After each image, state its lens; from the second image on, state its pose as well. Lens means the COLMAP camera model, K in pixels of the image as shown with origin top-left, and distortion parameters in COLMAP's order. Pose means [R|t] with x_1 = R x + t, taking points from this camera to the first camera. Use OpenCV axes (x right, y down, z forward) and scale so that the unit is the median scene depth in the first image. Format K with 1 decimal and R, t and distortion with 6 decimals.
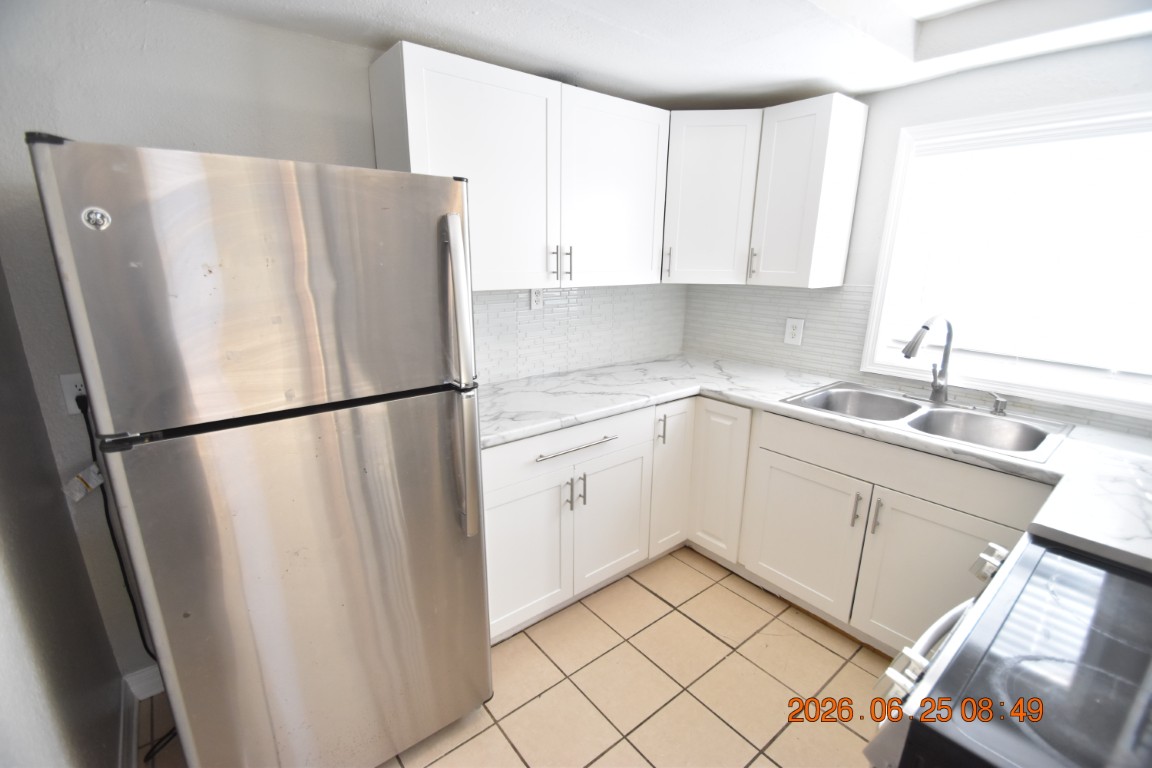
lens RADIAL K [[508.7, 0, 572.2], [0, 508.7, 391.0], [0, 0, 1]] dist [0.017550, -0.018725]
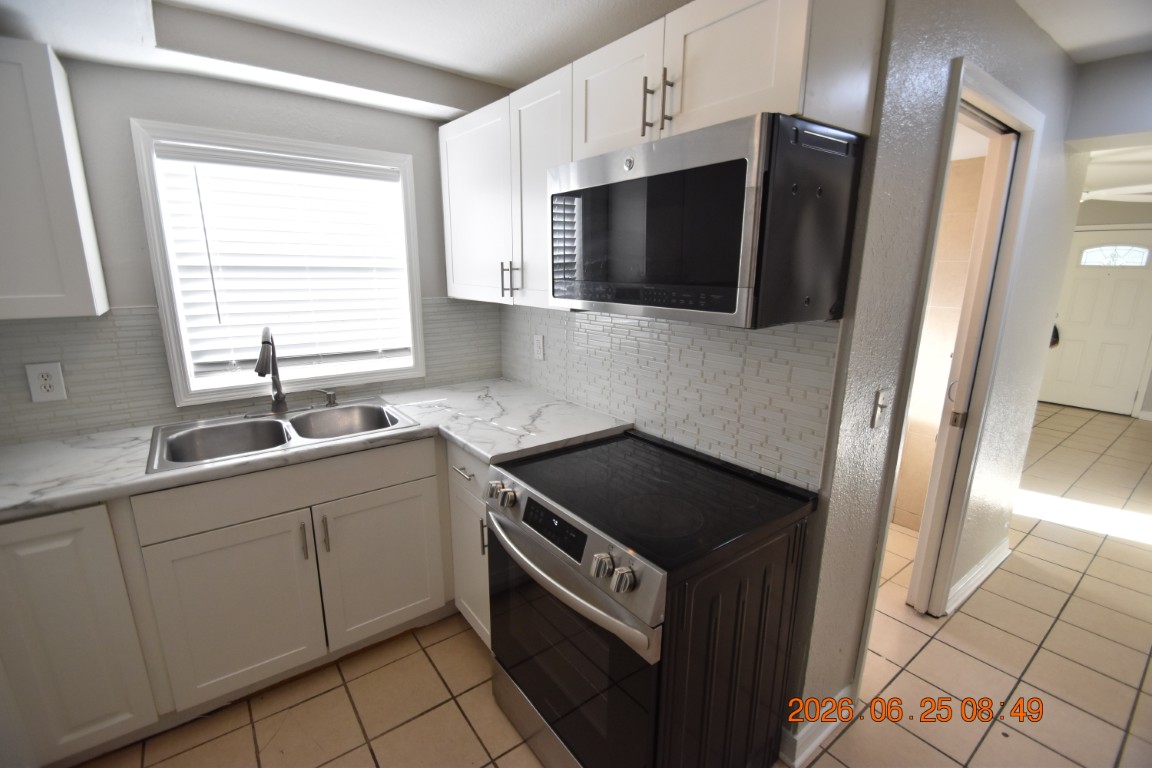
lens RADIAL K [[508.7, 0, 572.2], [0, 508.7, 391.0], [0, 0, 1]] dist [0.017550, -0.018725]
pose [[0.031506, -0.238956, 0.970519, -0.238070], [0.253584, 0.941142, 0.223490, -0.096902], [-0.966800, 0.239067, 0.090247, 0.331457]]
